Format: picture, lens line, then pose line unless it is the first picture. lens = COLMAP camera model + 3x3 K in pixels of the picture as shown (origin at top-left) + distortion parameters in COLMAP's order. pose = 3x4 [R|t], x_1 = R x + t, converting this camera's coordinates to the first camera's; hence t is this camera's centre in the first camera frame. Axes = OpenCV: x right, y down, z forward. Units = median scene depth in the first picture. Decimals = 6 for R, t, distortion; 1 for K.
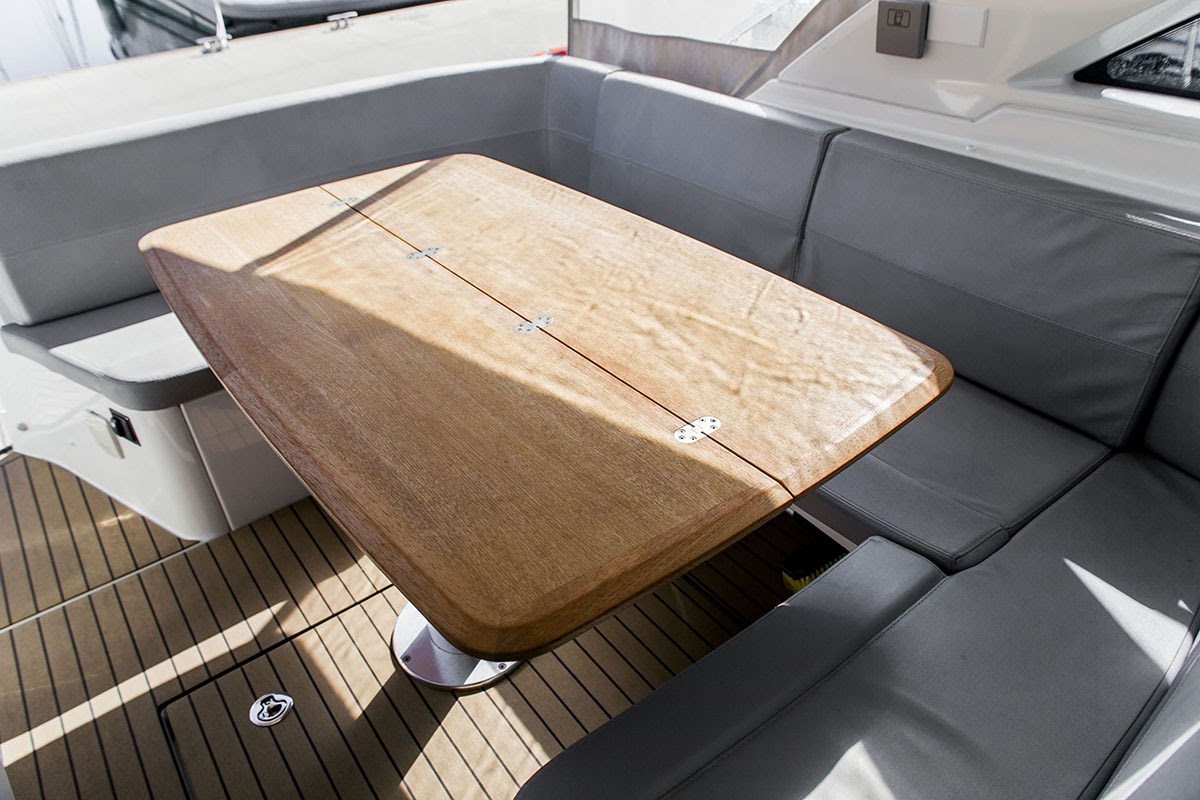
lens RADIAL K [[827.4, 0, 598.2], [0, 827.4, 396.8], [0, 0, 1]] dist [0.037904, -0.018299]
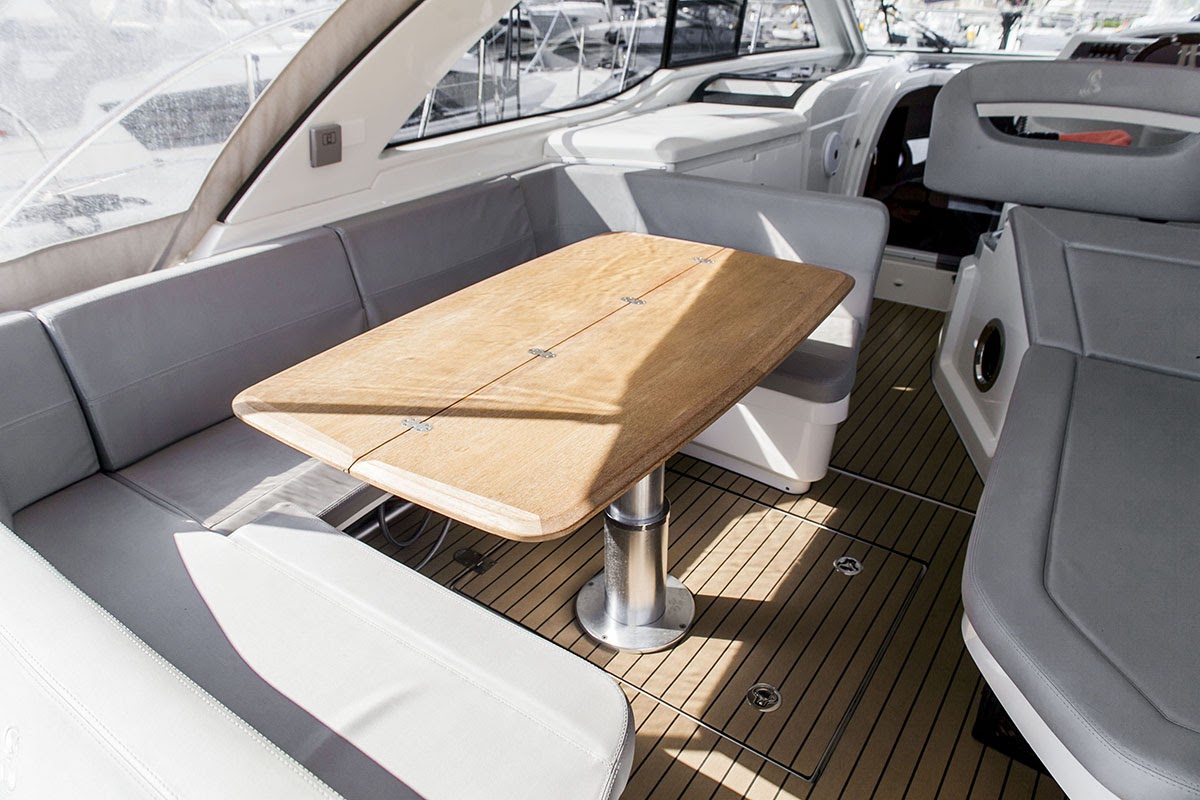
lens RADIAL K [[827.4, 0, 594.6], [0, 827.4, 404.5], [0, 0, 1]] dist [0.037904, -0.018299]
pose [[-0.312861, -0.400142, 0.861397, -1.242860], [0.544230, 0.667755, 0.507856, -0.667228], [-0.778416, 0.627686, 0.008855, 0.987605]]
